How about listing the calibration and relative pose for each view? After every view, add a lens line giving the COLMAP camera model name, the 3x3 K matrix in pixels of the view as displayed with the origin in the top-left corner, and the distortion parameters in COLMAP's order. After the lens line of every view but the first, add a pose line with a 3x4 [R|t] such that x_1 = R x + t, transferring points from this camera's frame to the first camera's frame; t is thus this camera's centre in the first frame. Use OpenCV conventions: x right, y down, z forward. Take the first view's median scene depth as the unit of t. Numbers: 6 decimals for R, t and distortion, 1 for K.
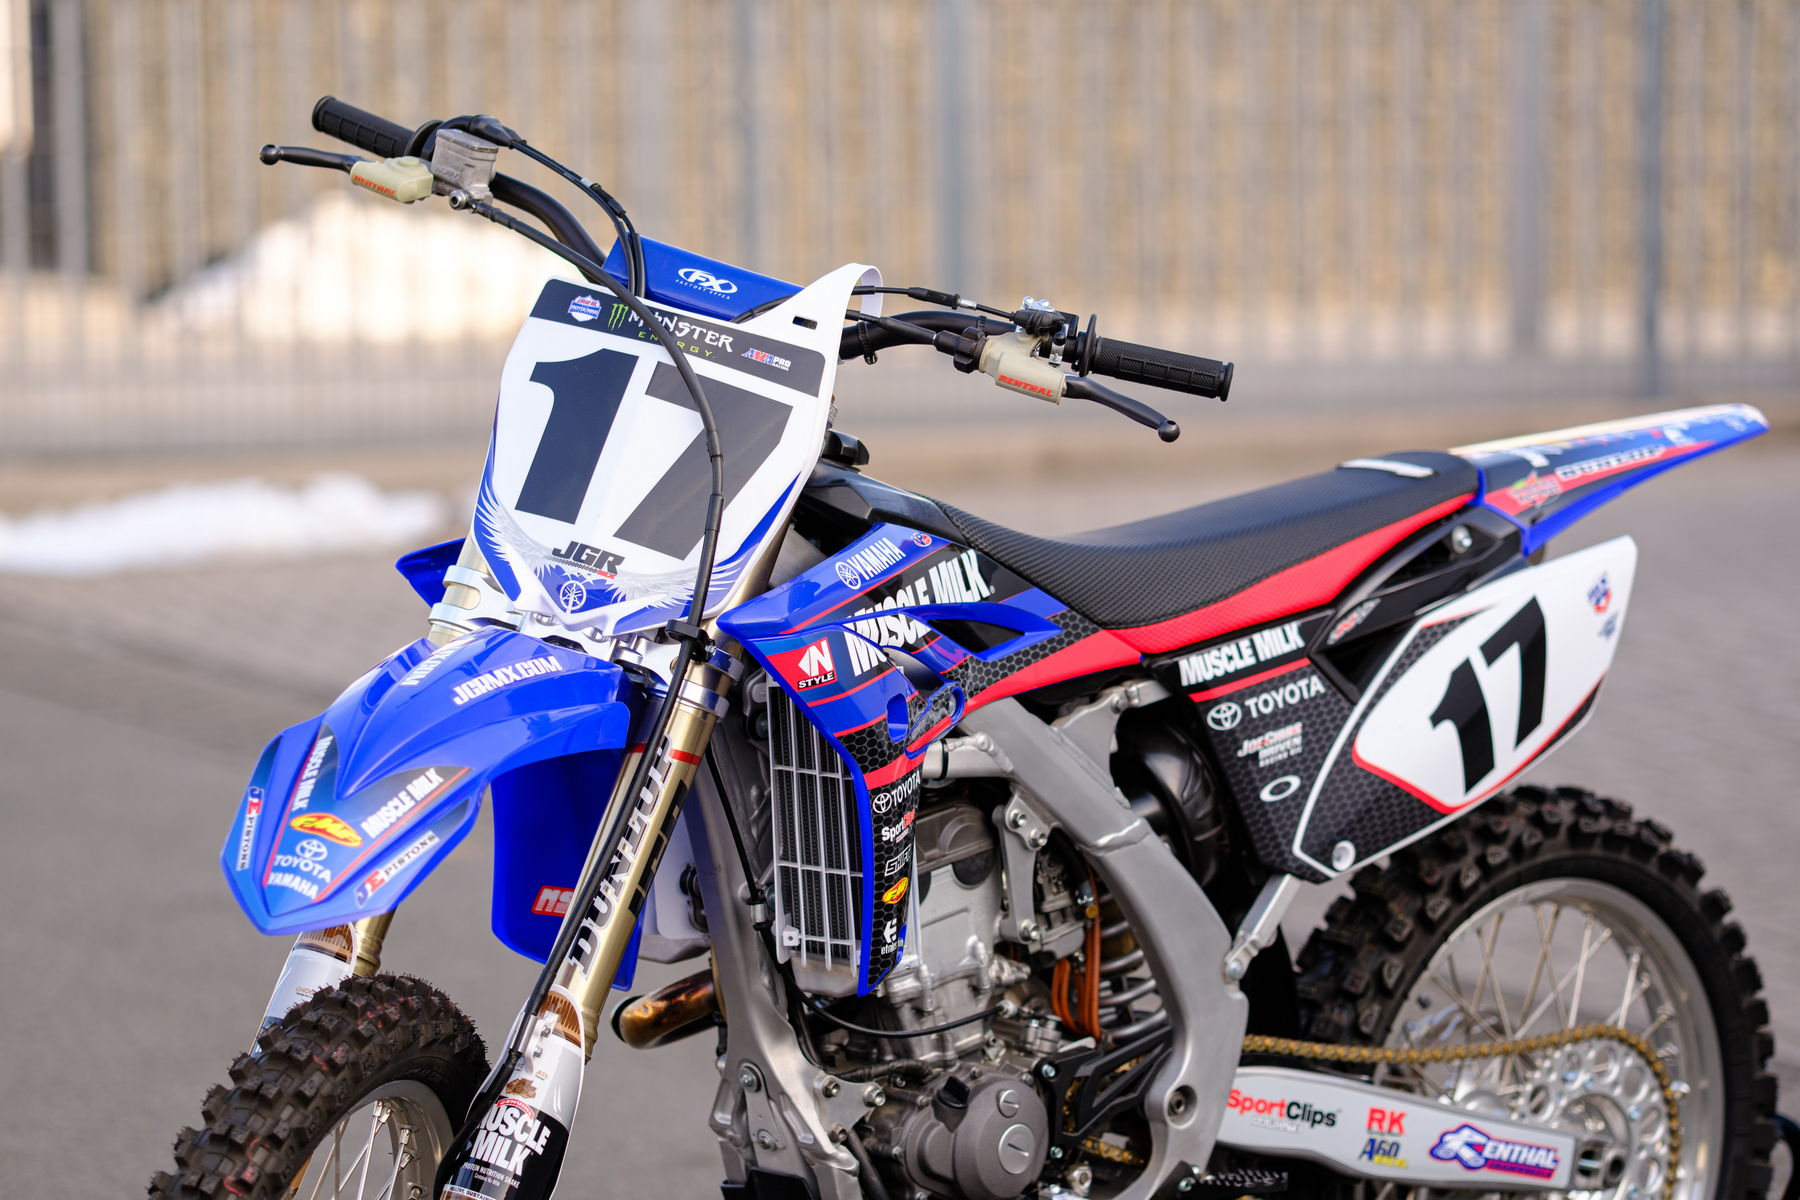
lens RADIAL K [[6676.7, 0, 908.0], [0, 6676.7, 610.8], [0, 0, 1]] dist [0.233964, 0.000000]
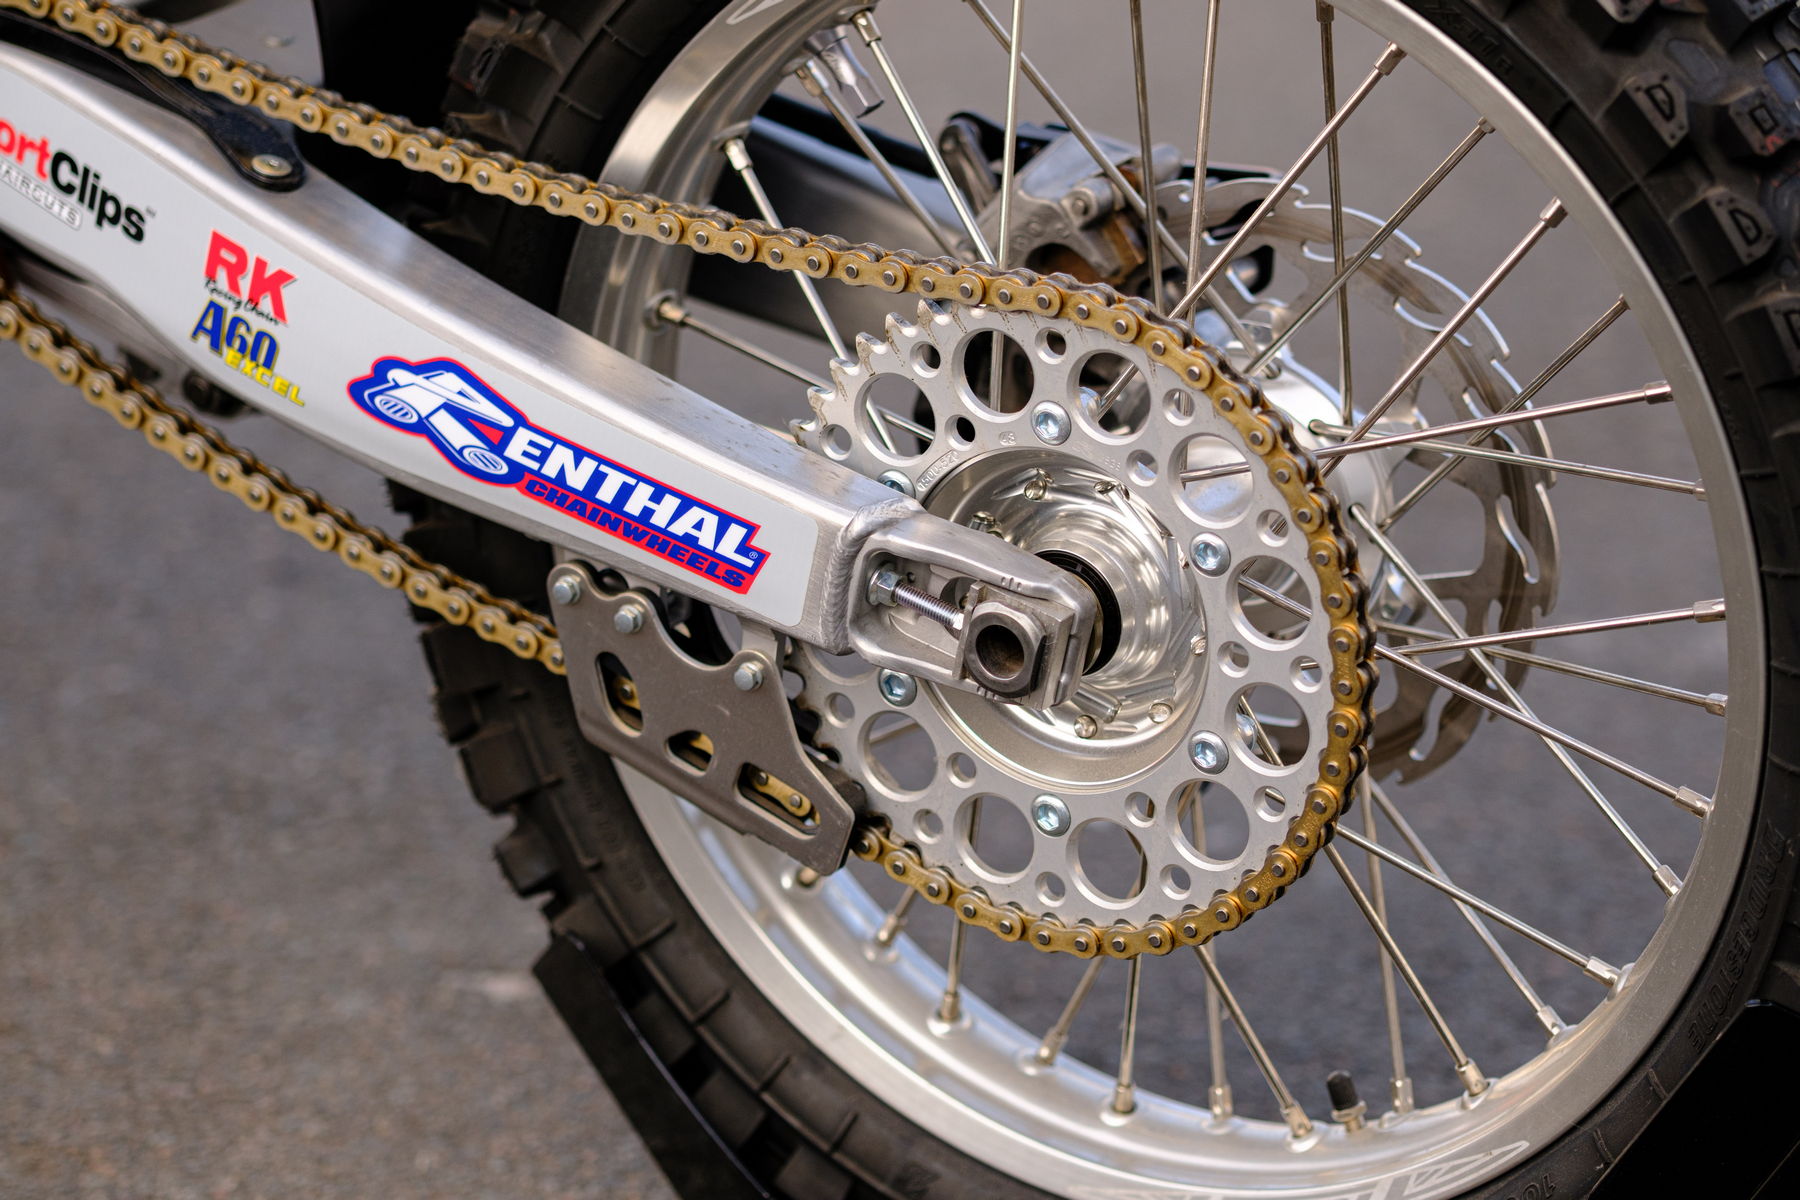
lens RADIAL K [[6676.7, 0, 901.6], [0, 6676.7, 601.7], [0, 0, 1]] dist [0.233964, 0.000000]
pose [[0.270524, 0.331799, -0.903729, 0.505752], [-0.121802, 0.942984, 0.309751, -0.043452], [0.954977, 0.026281, 0.295514, 0.980511]]
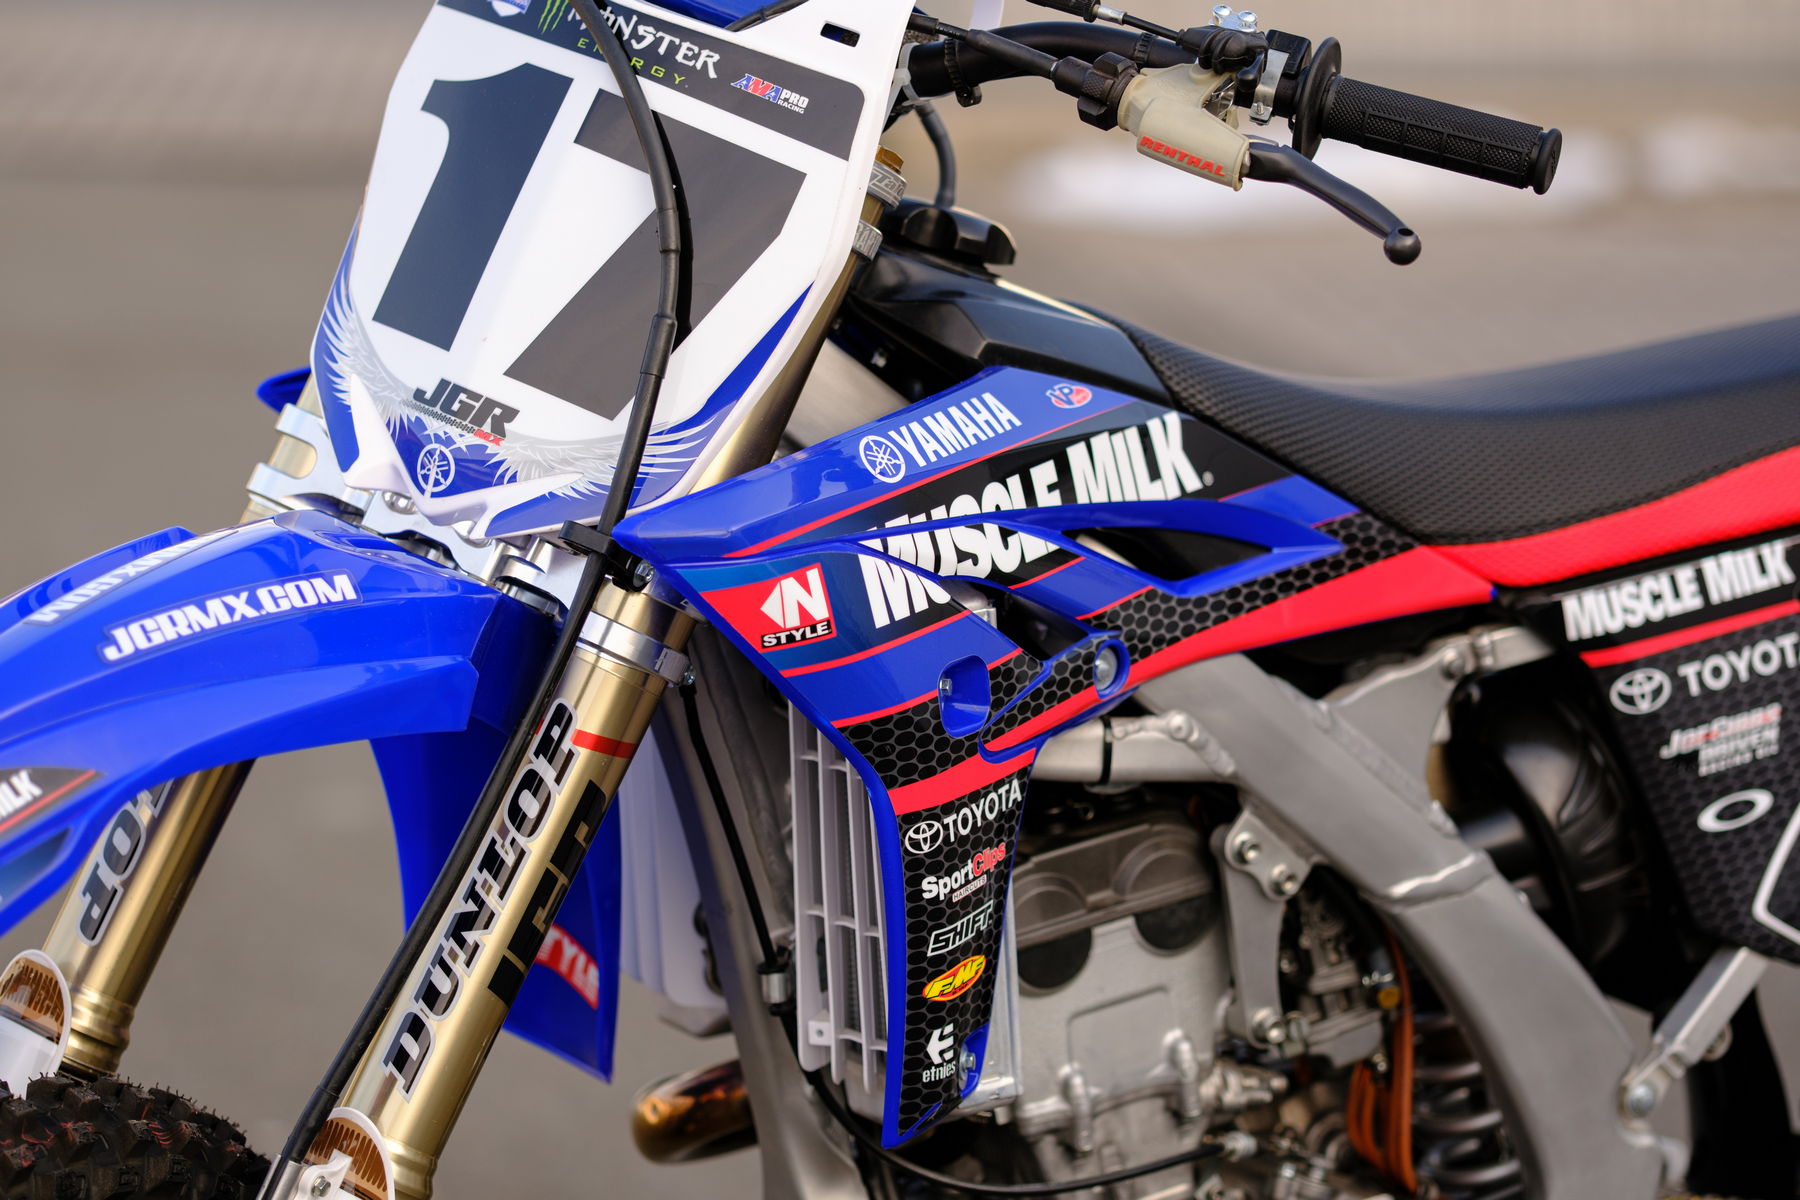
lens RADIAL K [[6676.7, 0, 901.8], [0, 6676.7, 587.9], [0, 0, 1]] dist [0.233964, 0.000000]
pose [[0.973211, 0.057730, -0.222546, 0.123074], [-0.045570, 0.997194, 0.059400, -0.028526], [0.225351, -0.047668, 0.973111, 0.399438]]
